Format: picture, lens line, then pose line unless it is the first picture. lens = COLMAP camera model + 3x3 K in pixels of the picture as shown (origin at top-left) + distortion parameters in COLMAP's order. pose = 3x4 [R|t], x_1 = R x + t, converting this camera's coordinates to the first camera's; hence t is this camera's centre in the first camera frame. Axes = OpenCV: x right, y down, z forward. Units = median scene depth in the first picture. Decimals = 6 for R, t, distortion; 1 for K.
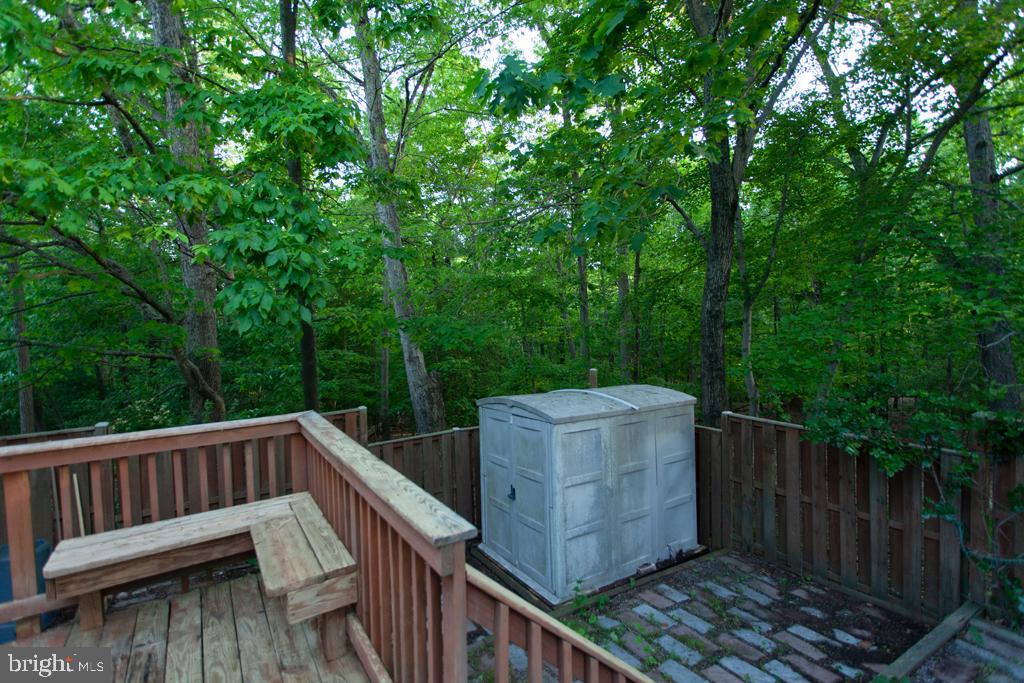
lens RADIAL K [[481.3, 0, 507.8], [0, 481.3, 341.4], [0, 0, 1]] dist [0.003449, 0.001237]
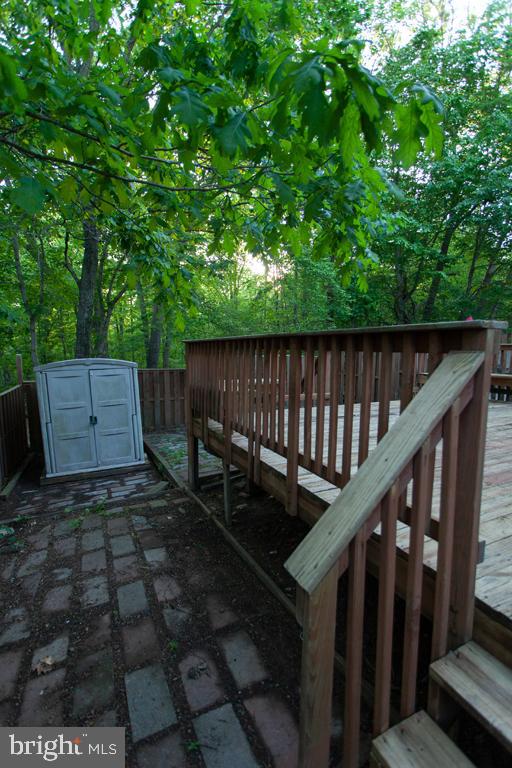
lens RADIAL K [[358.7, 0, 238.1], [0, 358.7, 385.8], [0, 0, 1]] dist [0.000574, 0.000165]
pose [[0.164638, -0.070618, 0.983823, -1.387124], [0.041230, 0.997055, 0.064668, 0.198971], [-0.985492, 0.029916, 0.167065, 0.460397]]
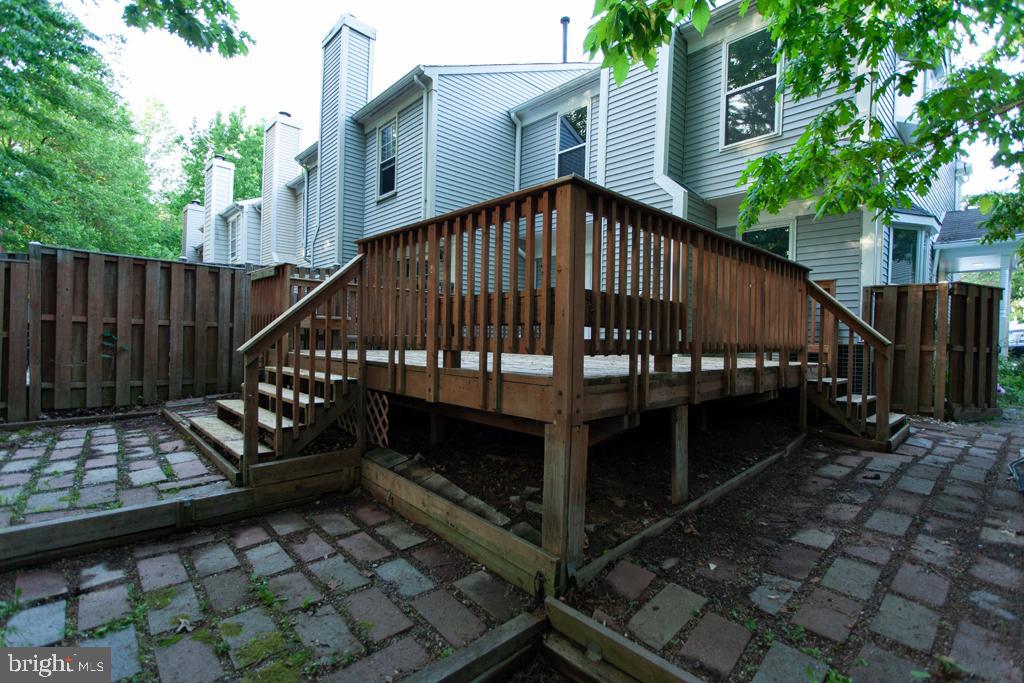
lens RADIAL K [[481.3, 0, 507.8], [0, 481.3, 341.4], [0, 0, 1]] dist [0.003449, 0.001237]
pose [[-0.983661, 0.003555, -0.179996, -0.143272], [-0.006116, 0.998568, 0.053146, 0.279087], [0.179927, 0.053379, -0.982231, 1.352041]]
